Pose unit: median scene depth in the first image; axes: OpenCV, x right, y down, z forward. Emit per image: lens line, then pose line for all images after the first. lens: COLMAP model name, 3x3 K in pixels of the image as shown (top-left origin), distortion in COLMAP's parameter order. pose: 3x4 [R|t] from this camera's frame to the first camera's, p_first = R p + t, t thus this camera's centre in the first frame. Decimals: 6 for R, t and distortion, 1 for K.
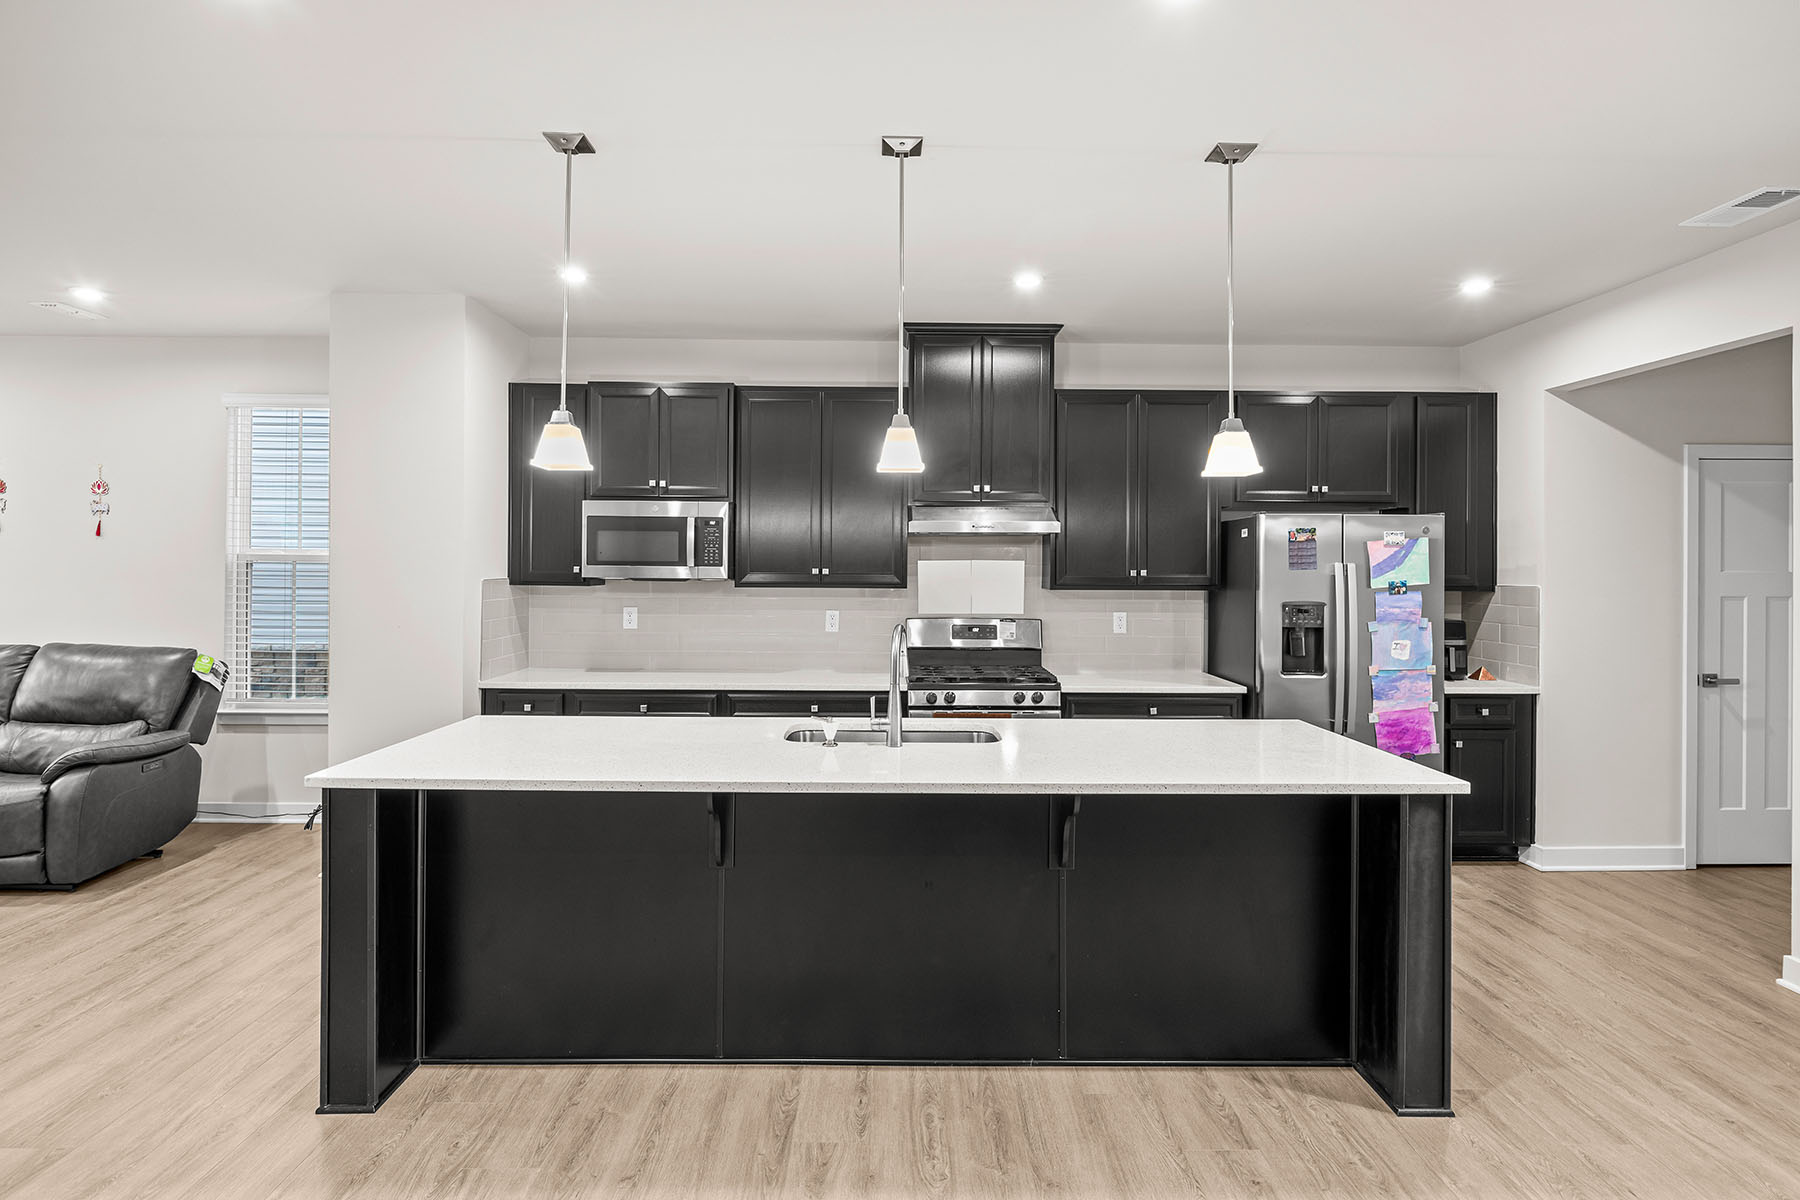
lens RADIAL K [[932.0, 0, 899.6], [0, 932.0, 568.7], [0, 0, 1]] dist [-0.005346, -0.000436]
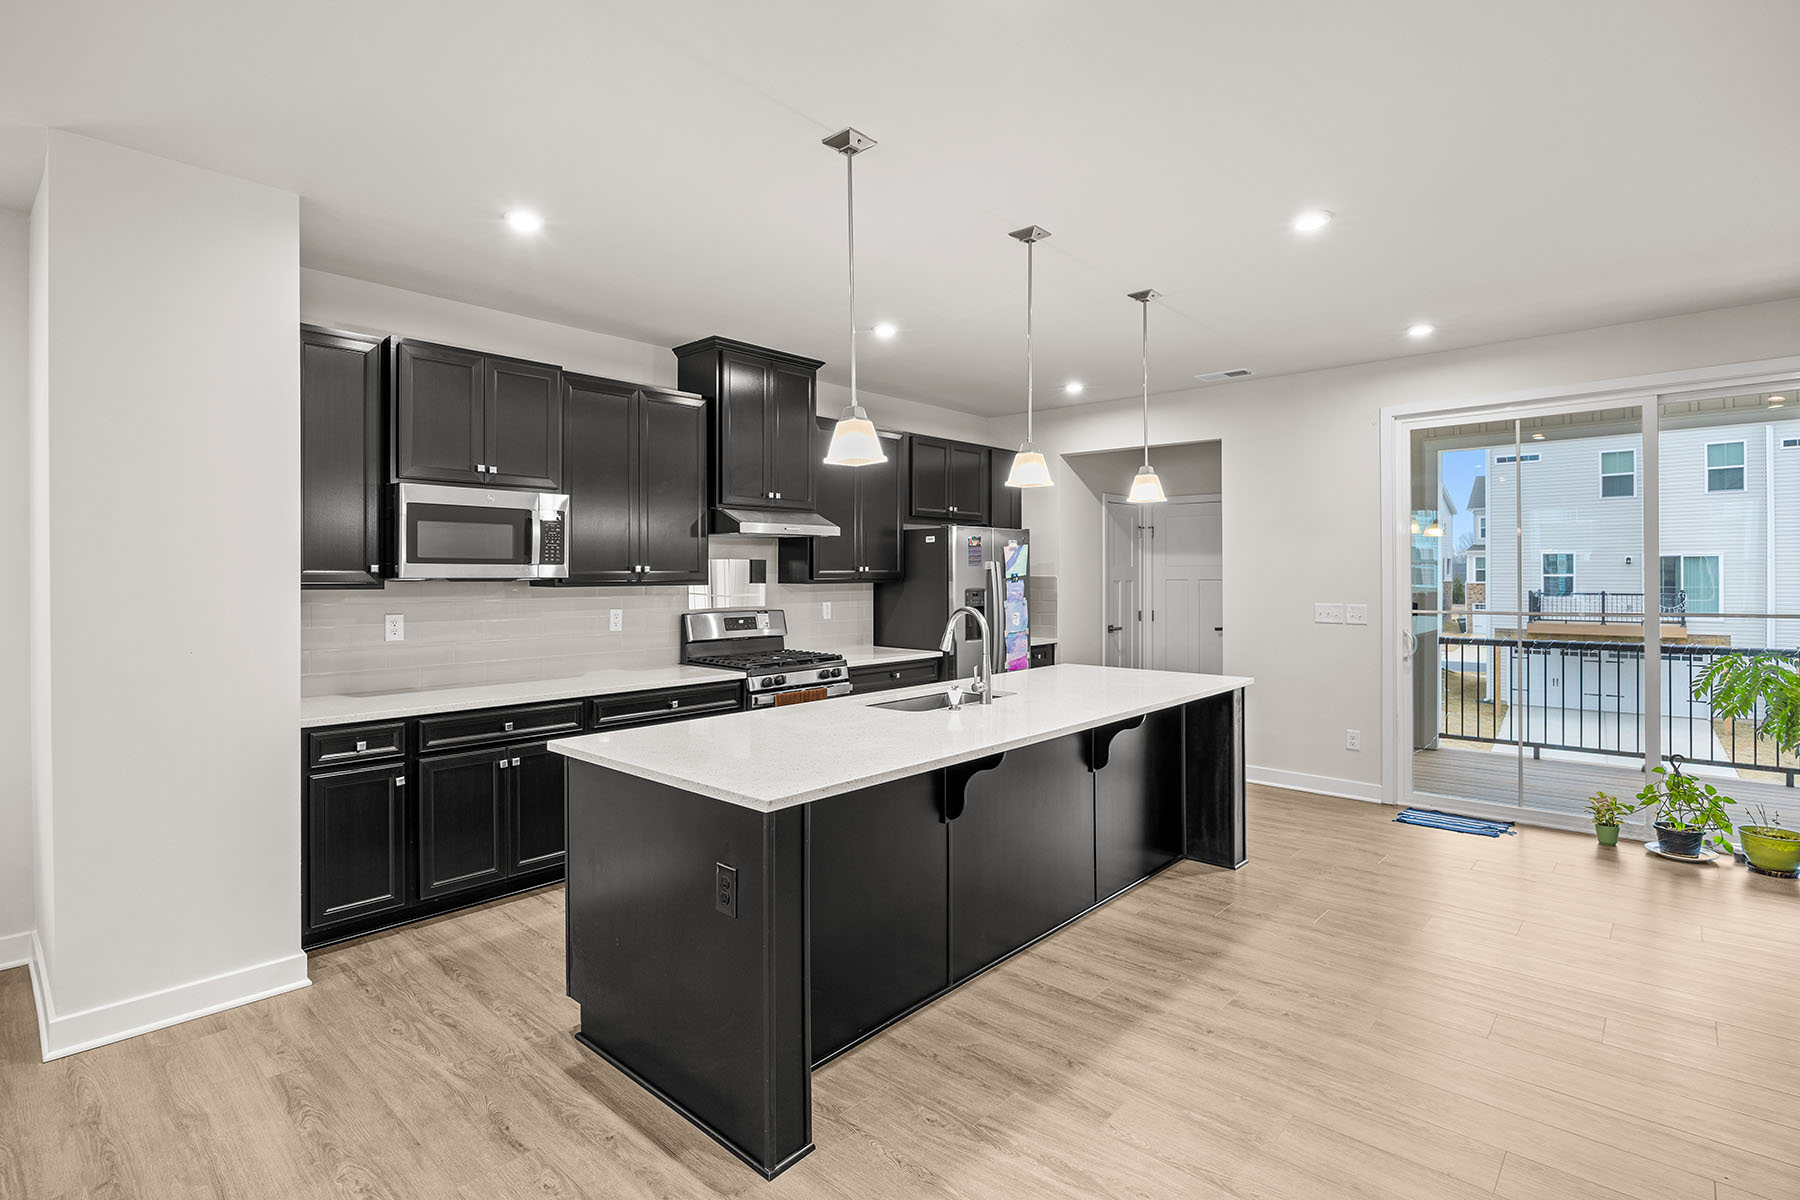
lens RADIAL K [[846.9, 0, 881.8], [0, 846.9, 579.7], [0, 0, 1]] dist [-0.006870, -0.000467]
pose [[0.698864, -0.014018, 0.715118, -0.592503], [0.008349, 0.999900, 0.011441, 0.006230], [-0.715206, -0.002026, 0.698911, 0.195759]]
